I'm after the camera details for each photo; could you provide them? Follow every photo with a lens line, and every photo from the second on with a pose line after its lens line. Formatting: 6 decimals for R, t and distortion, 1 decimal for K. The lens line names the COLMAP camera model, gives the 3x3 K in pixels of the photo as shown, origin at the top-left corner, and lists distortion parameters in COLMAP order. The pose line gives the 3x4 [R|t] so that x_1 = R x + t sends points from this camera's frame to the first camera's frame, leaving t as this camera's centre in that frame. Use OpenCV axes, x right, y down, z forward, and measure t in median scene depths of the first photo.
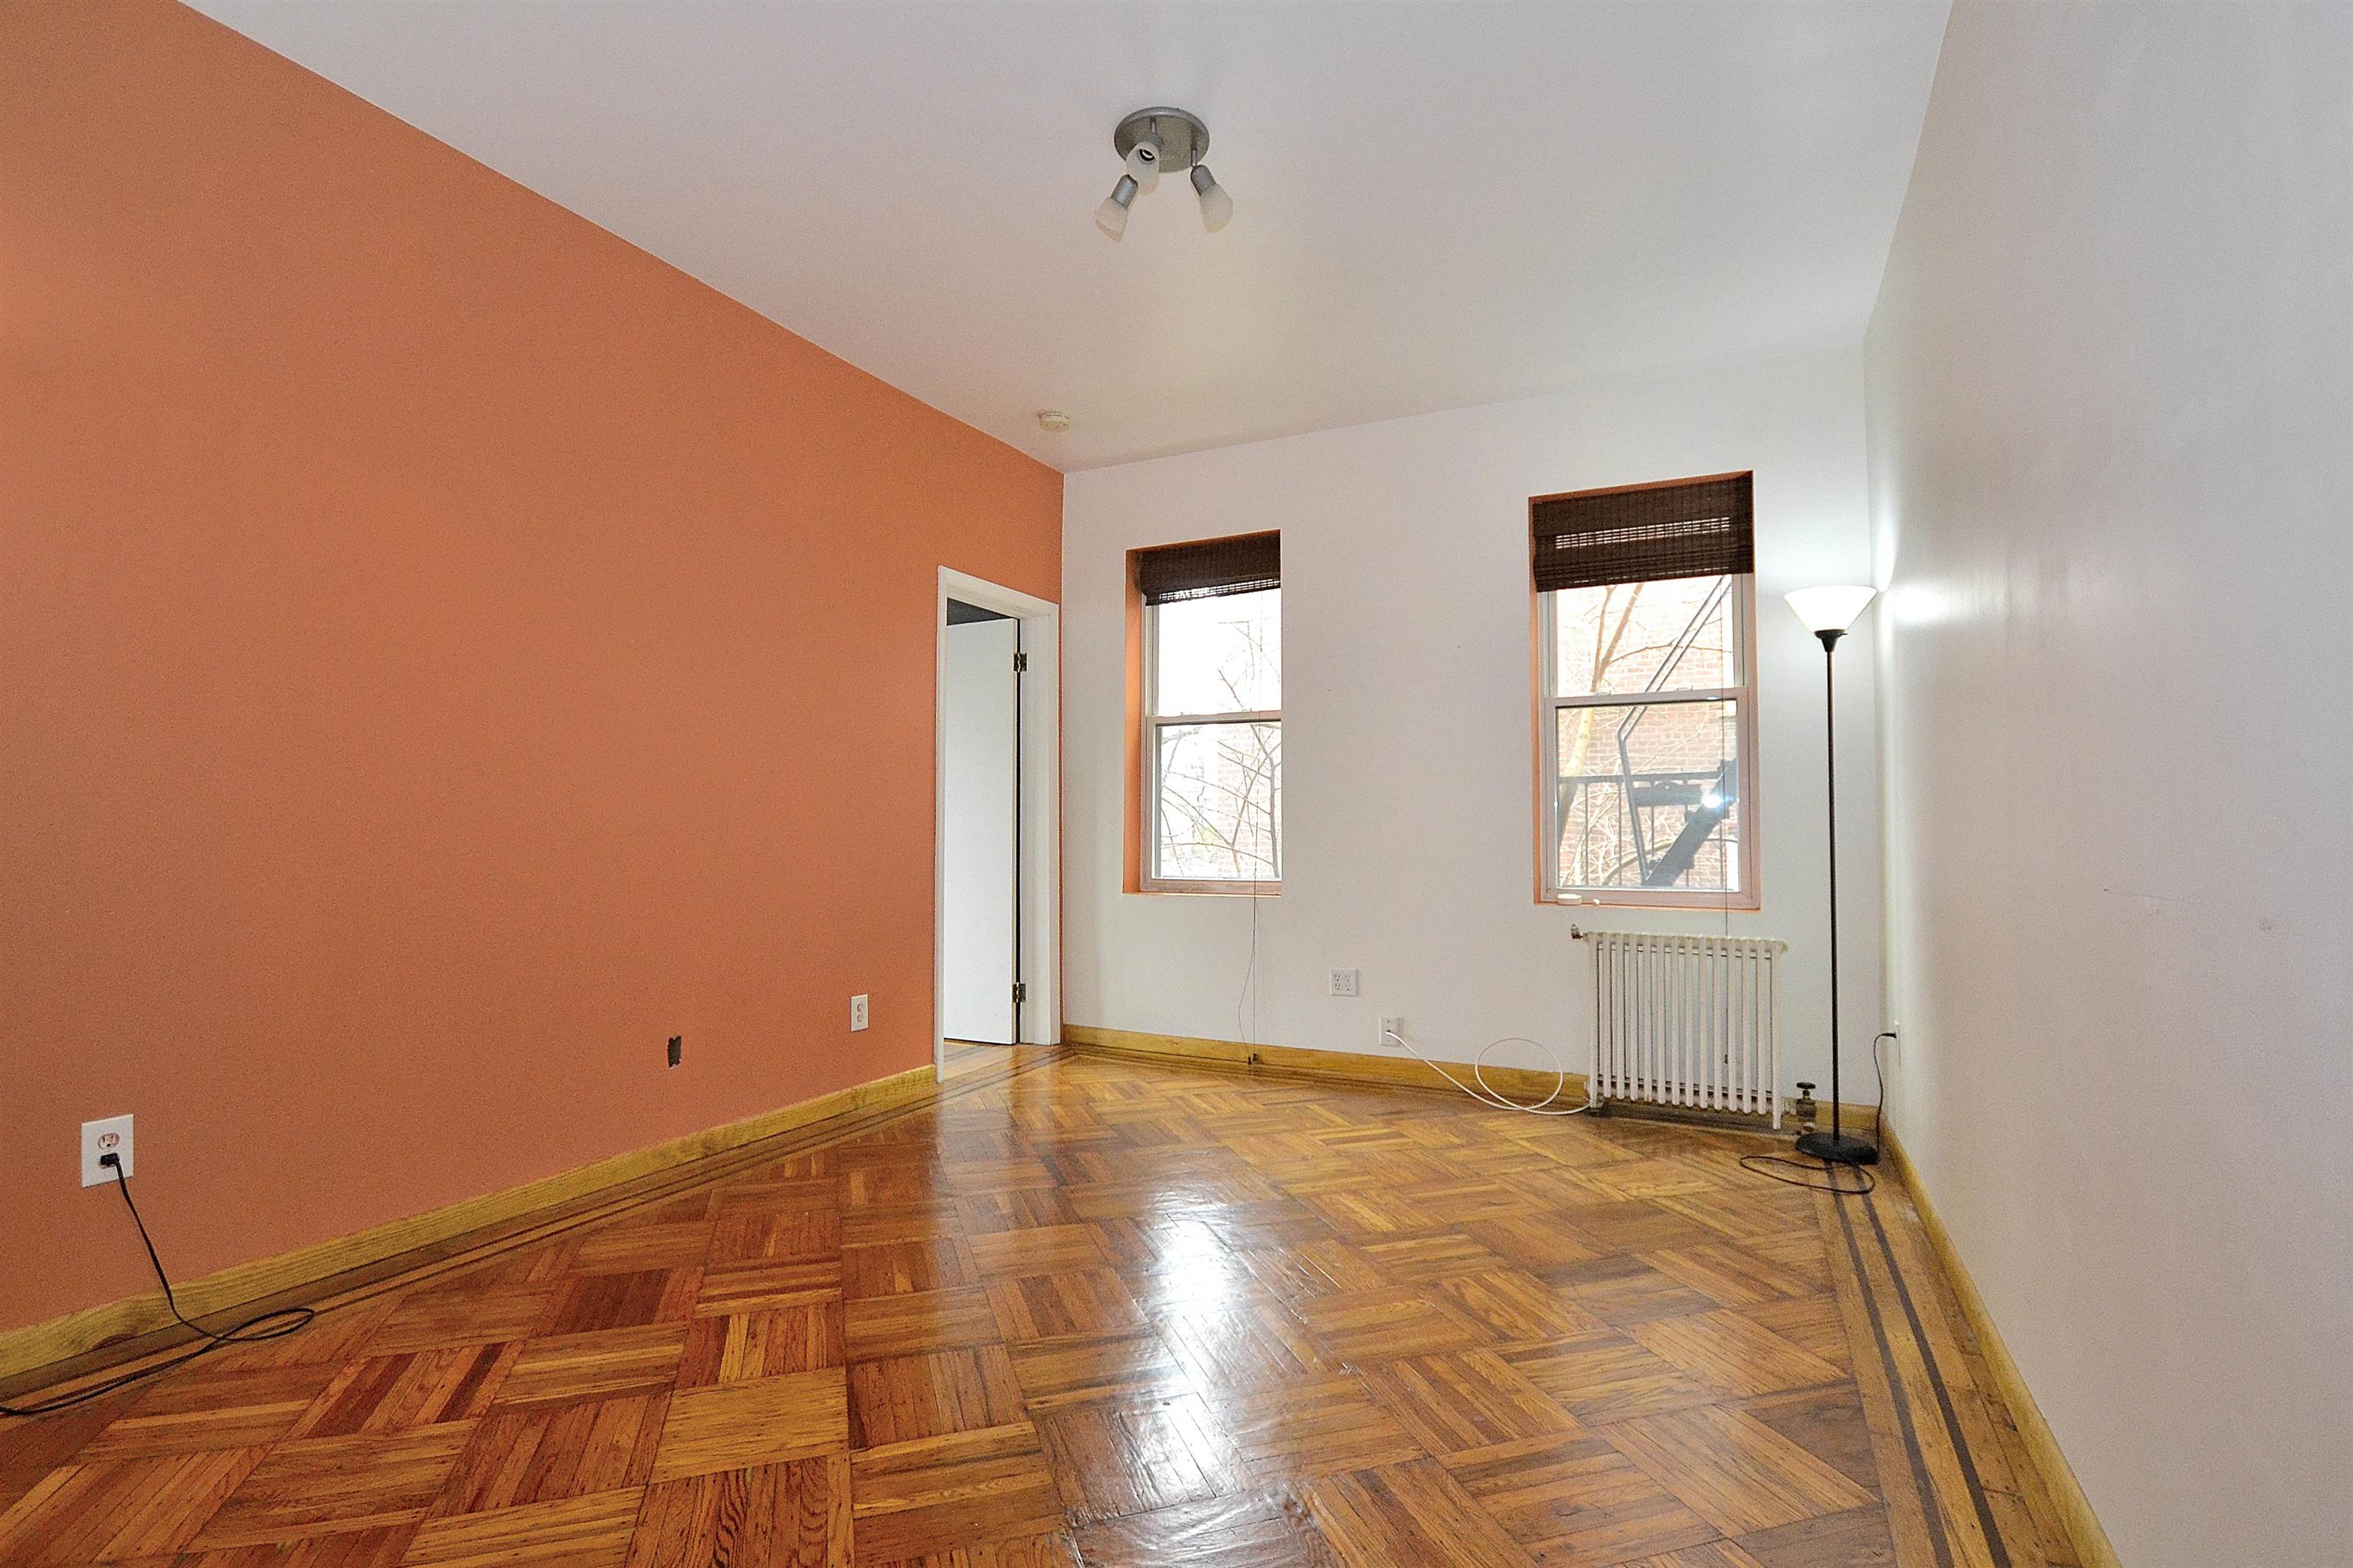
lens RADIAL K [[1057.2, 0, 1176.5], [0, 1057.2, 784.0], [0, 0, 1]] dist [0.000763, -0.009719]
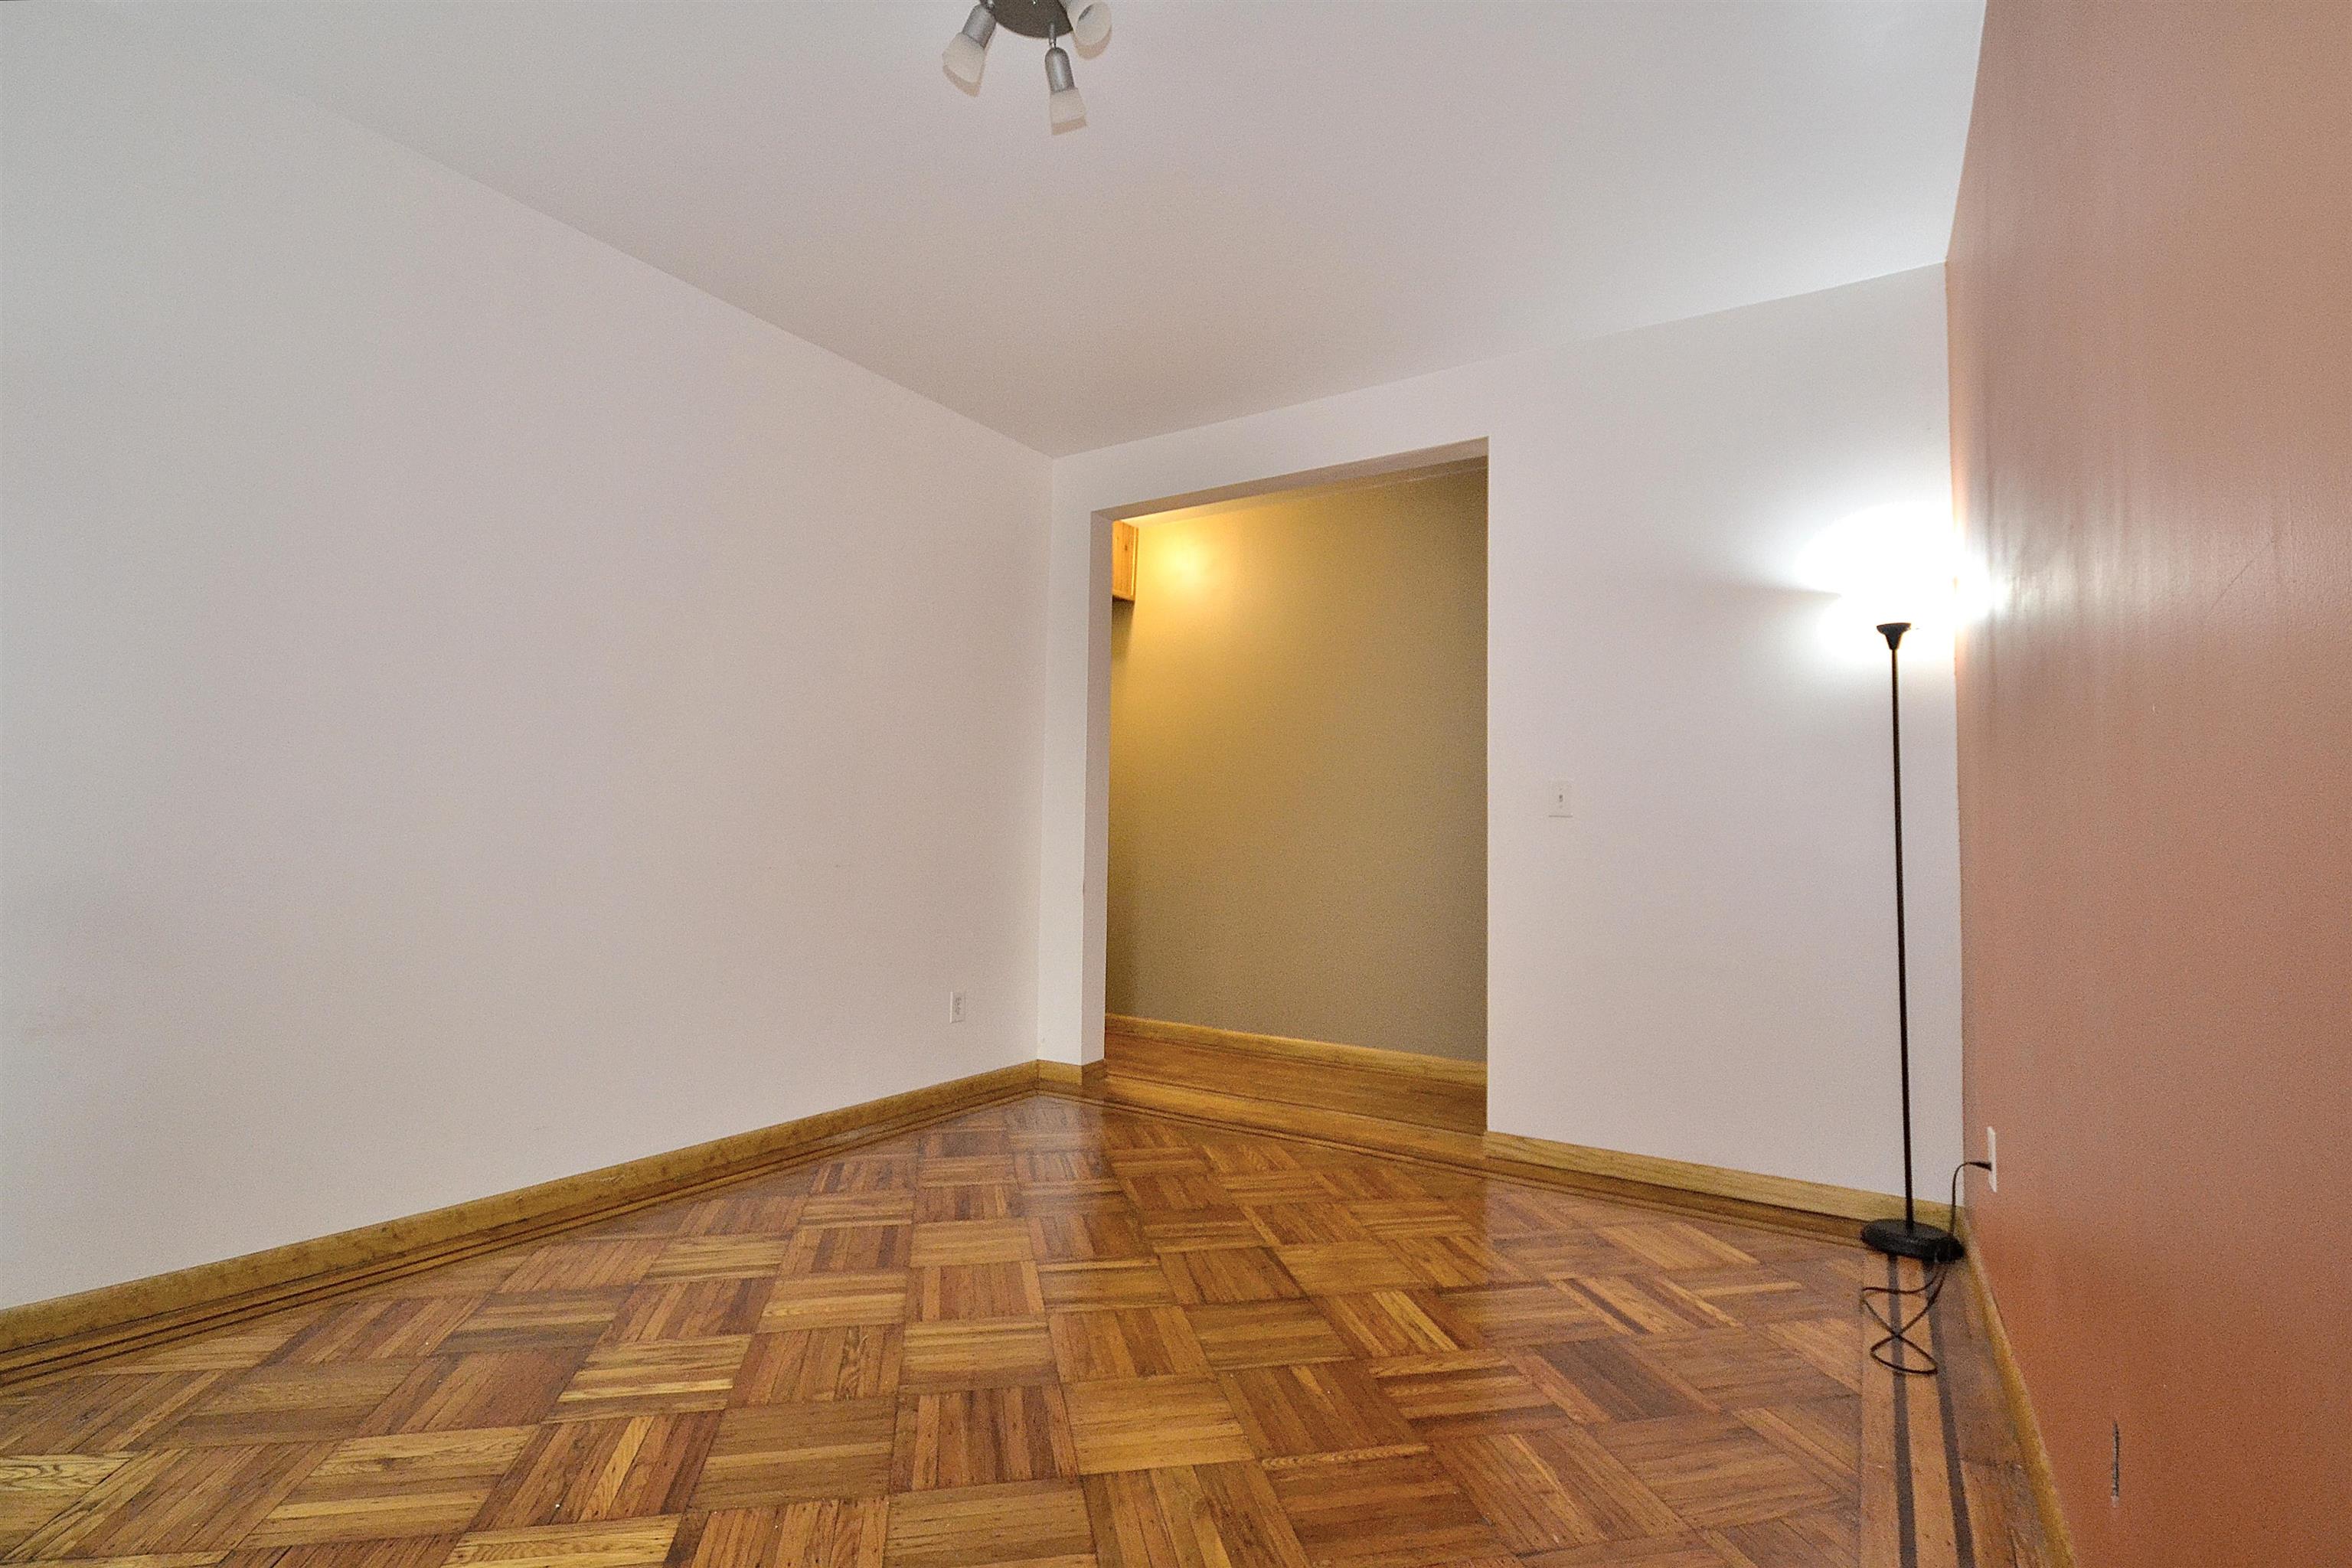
lens RADIAL K [[1056.8, 0, 1176.0], [0, 1056.8, 784.0], [0, 0, 1]] dist [0.000763, -0.009719]
pose [[-0.994154, -0.016769, 0.106657, -0.220871], [-0.027647, 0.994467, -0.101343, 0.074442], [-0.104367, -0.103699, -0.989118, 1.783285]]
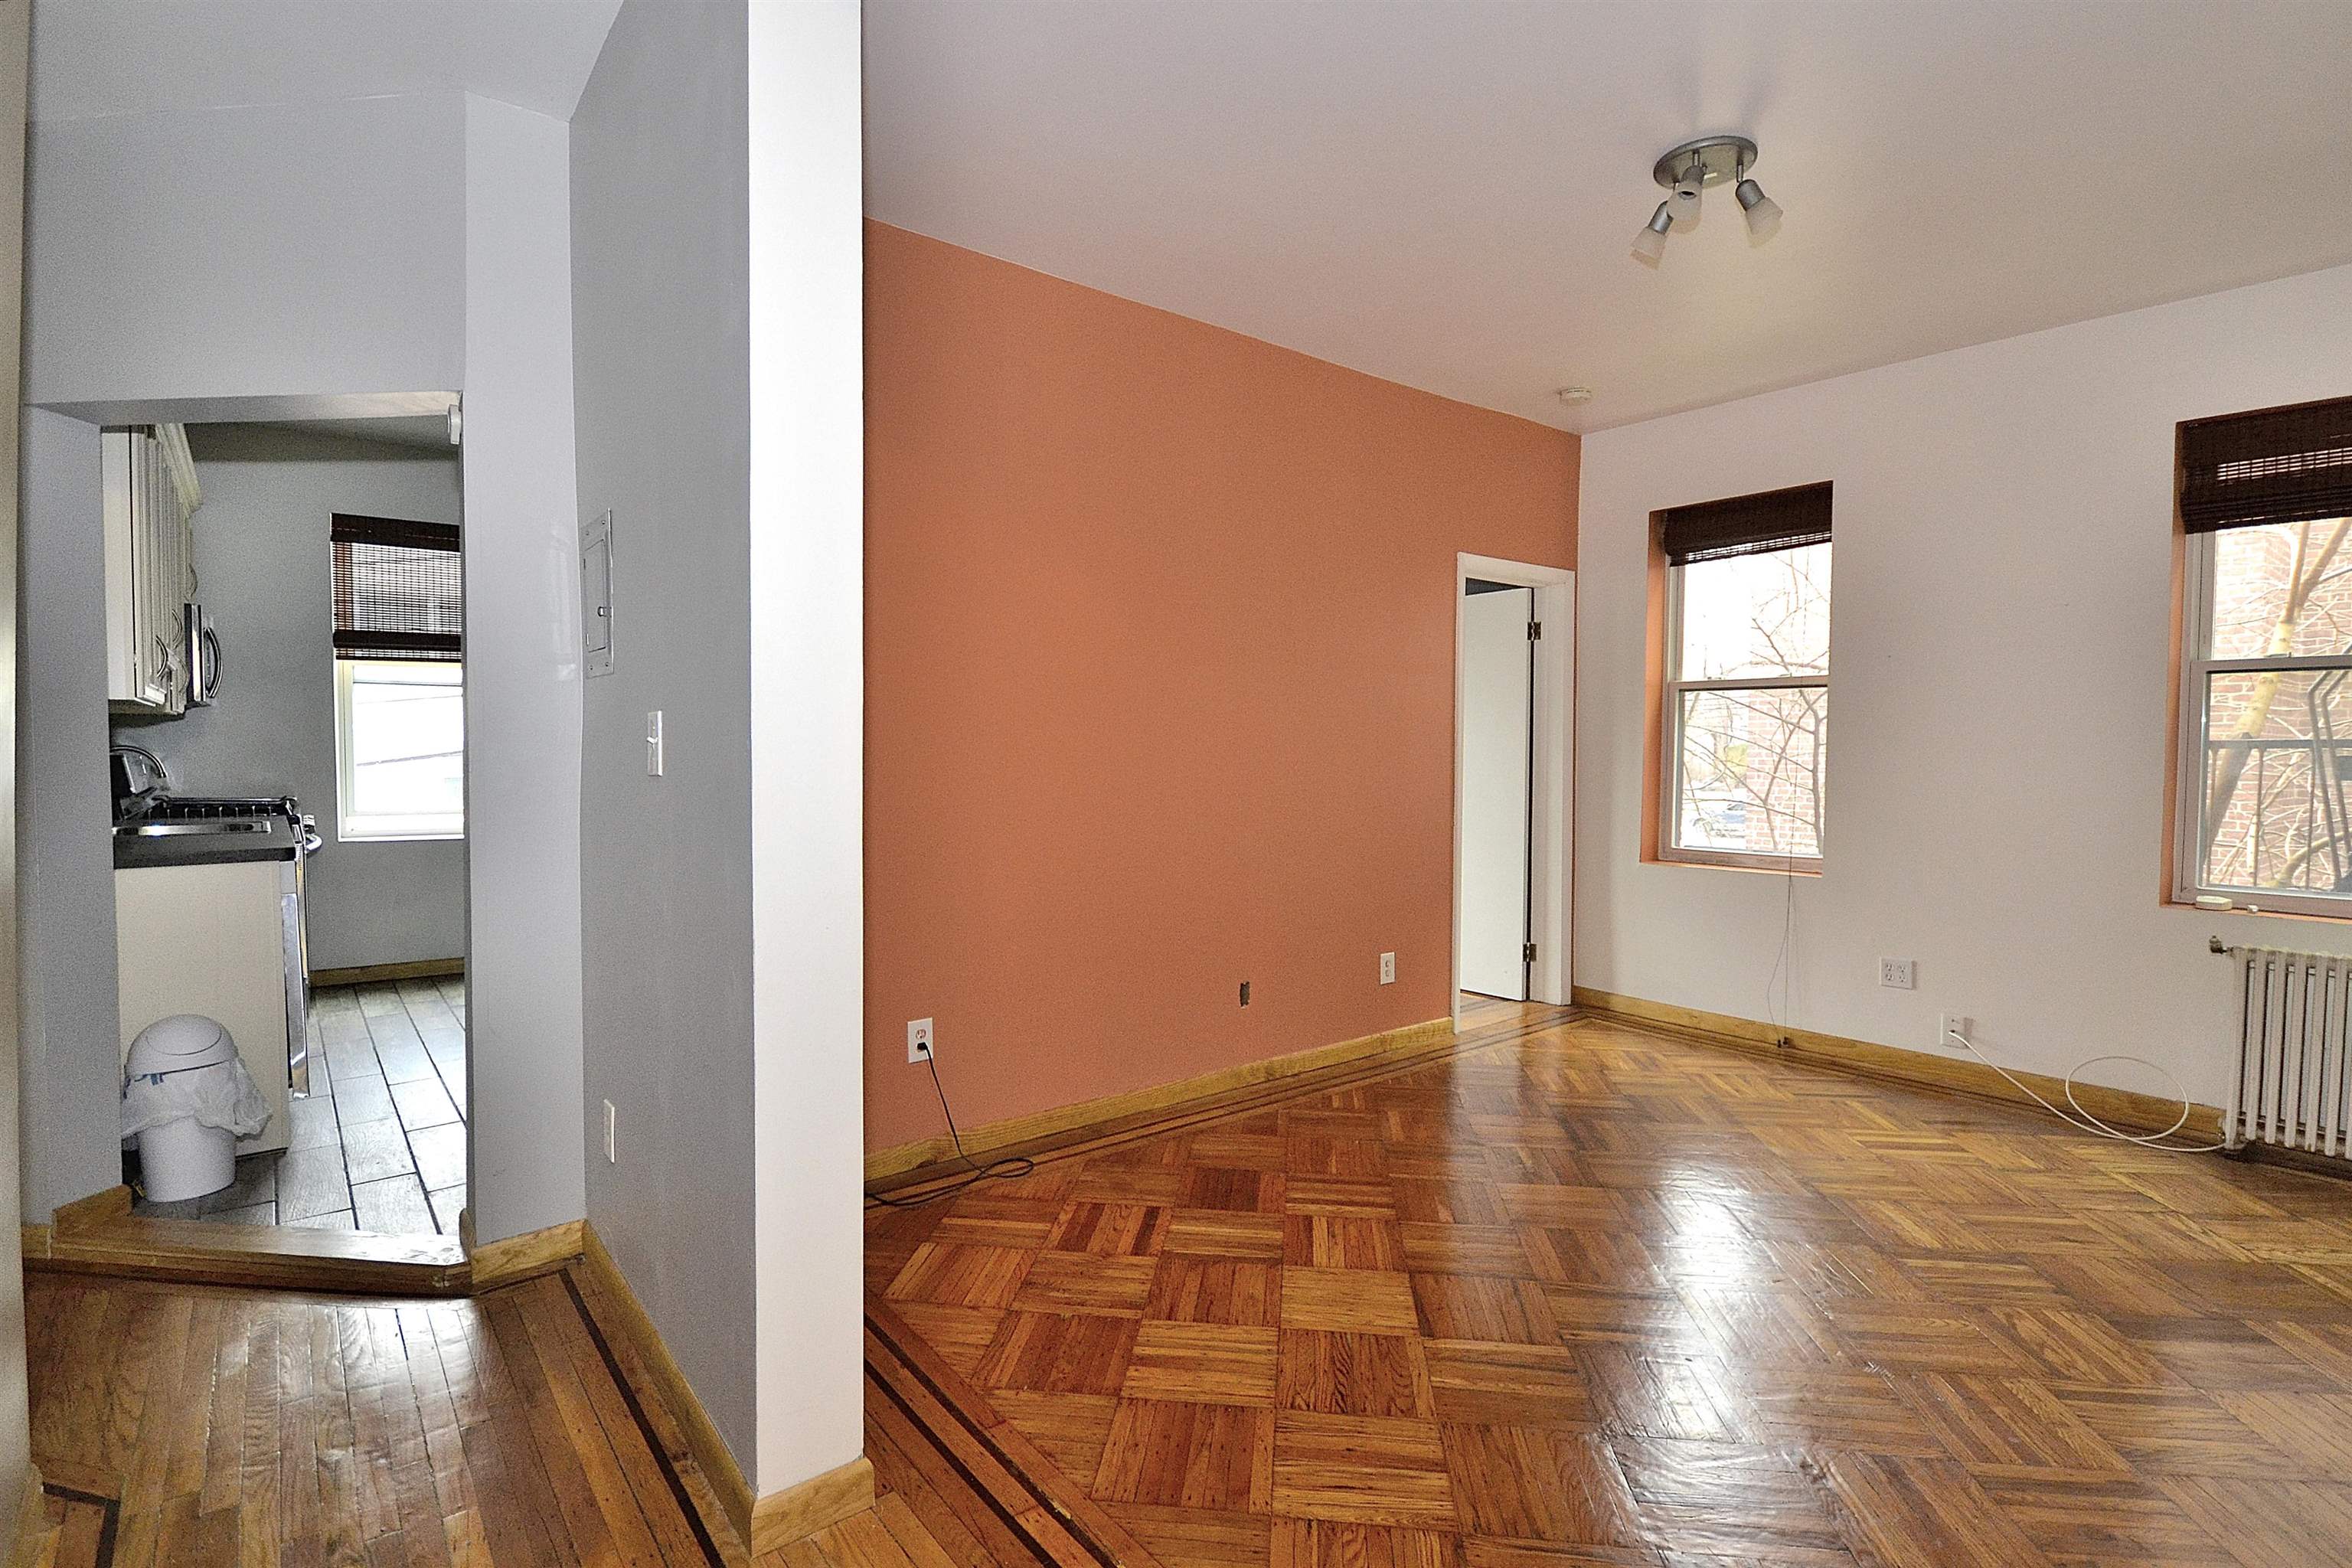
lens RADIAL K [[1114.6, 0, 1176.0], [0, 1114.6, 784.0], [0, 0, 1]] dist [-0.014961, 0.000065]
pose [[0.907150, 0.019394, -0.420360, -0.016054], [0.014639, 0.996878, 0.077584, -0.105530], [0.420553, -0.076534, 0.904034, -0.208415]]
